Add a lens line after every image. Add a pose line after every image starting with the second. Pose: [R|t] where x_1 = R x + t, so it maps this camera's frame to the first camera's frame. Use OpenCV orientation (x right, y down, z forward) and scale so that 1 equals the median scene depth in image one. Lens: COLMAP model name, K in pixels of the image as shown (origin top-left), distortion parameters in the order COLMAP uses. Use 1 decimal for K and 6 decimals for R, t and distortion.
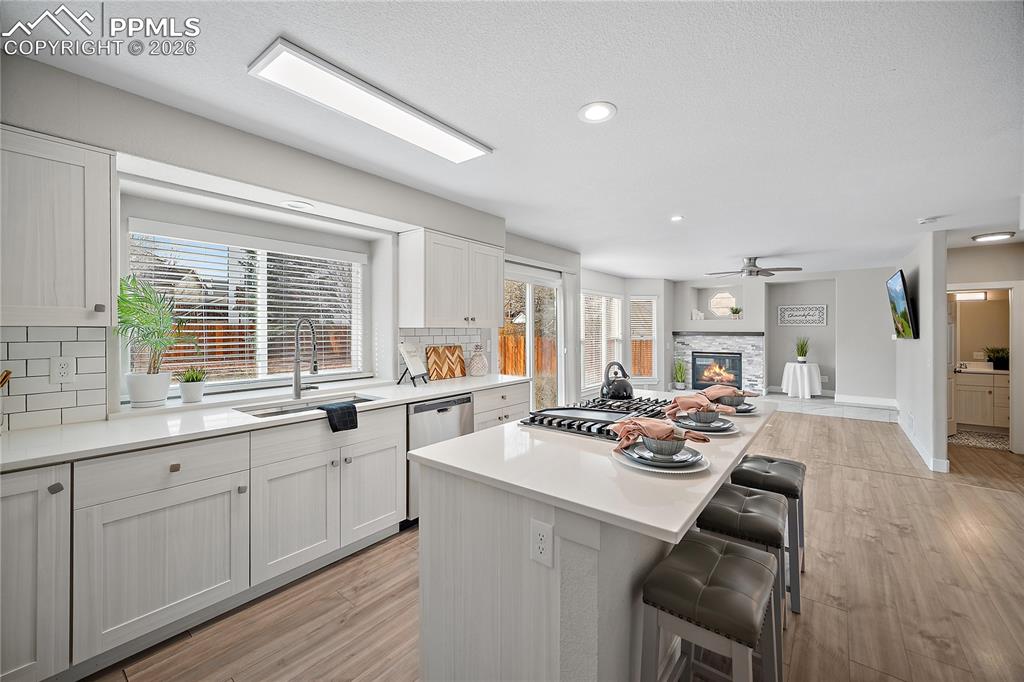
lens RADIAL K [[409.9, 0, 519.9], [0, 409.9, 331.3], [0, 0, 1]] dist [-0.003439, -0.000139]
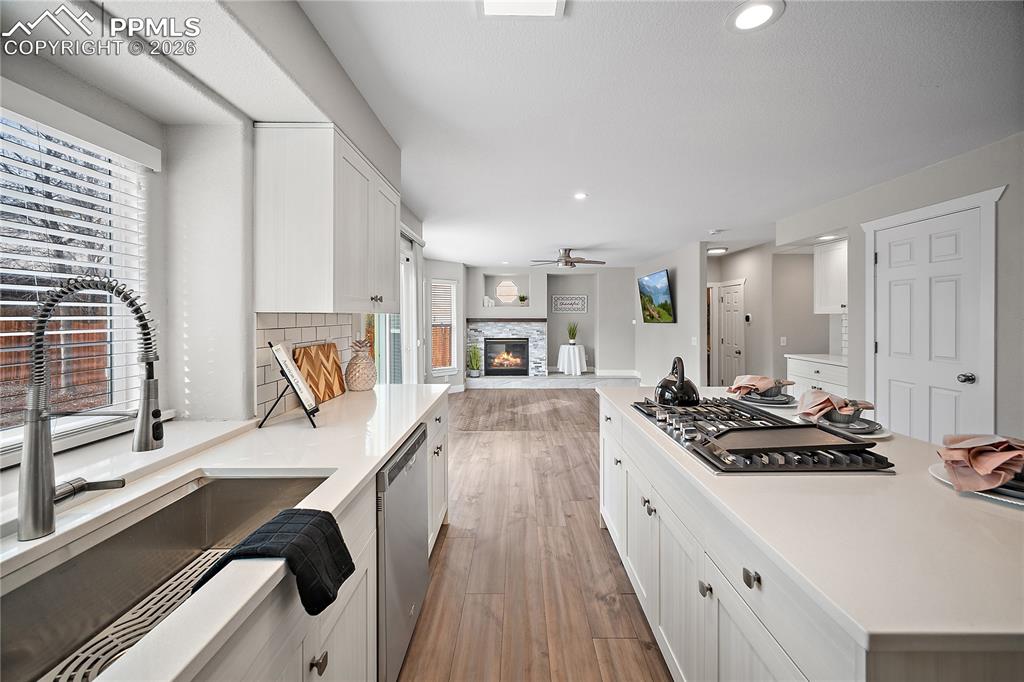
lens RADIAL K [[409.9, 0, 519.9], [0, 409.9, 319.3], [0, 0, 1]] dist [-0.003439, -0.000139]
pose [[0.789066, -0.005316, 0.614286, -0.144134], [0.003636, 0.999985, 0.003984, -0.000499], [-0.614298, -0.000910, 0.789074, 0.172428]]
